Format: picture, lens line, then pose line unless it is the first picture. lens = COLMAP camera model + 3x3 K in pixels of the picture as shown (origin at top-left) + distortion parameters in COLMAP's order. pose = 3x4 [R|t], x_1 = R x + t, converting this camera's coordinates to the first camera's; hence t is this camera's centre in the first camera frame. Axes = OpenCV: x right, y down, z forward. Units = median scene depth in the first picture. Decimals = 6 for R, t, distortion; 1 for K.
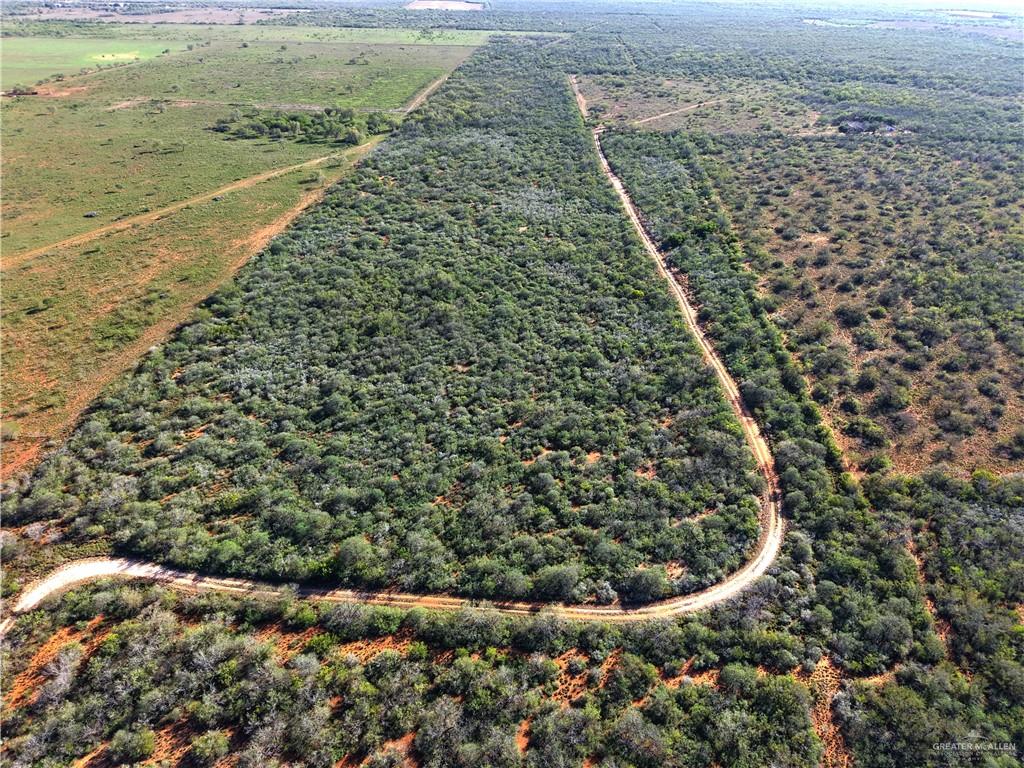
lens RADIAL K [[684.7, 0, 512.0], [0, 684.7, 384.0], [0, 0, 1]] dist [0.025441, -0.019585]
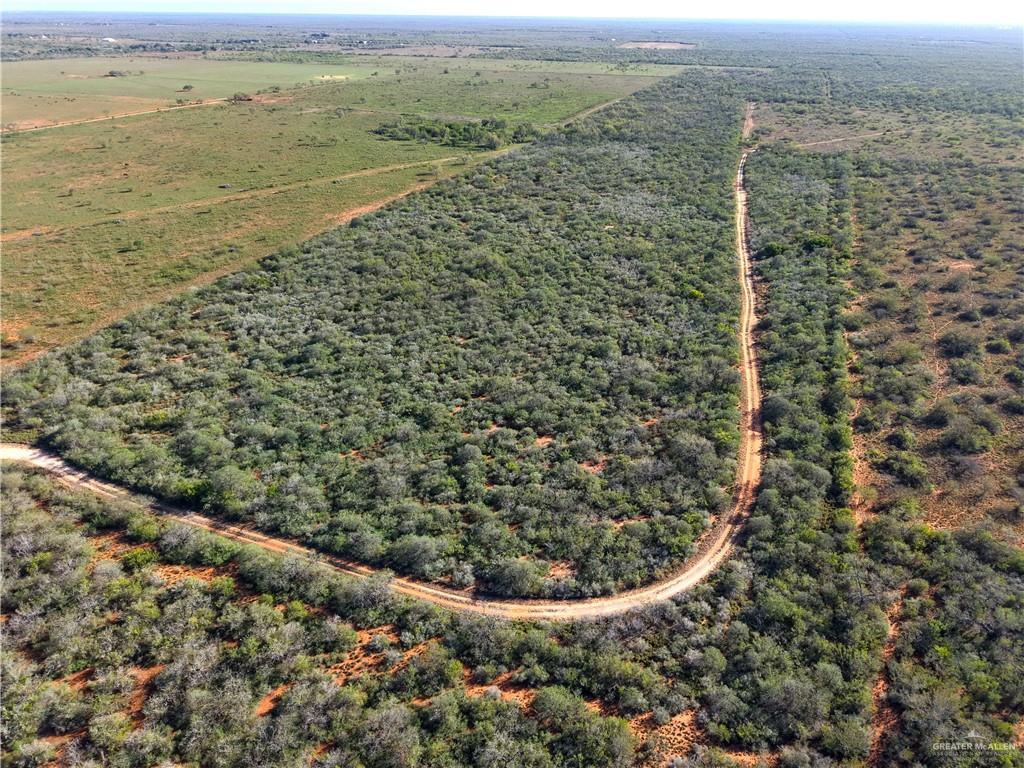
lens RADIAL K [[684.7, 0, 512.0], [0, 684.7, 384.0], [0, 0, 1]] dist [0.025441, -0.019585]
pose [[0.956352, 0.136411, -0.258423, 0.293225], [-0.150764, 0.987897, -0.036465, 0.071508], [0.250322, 0.073834, 0.965343, 0.144369]]
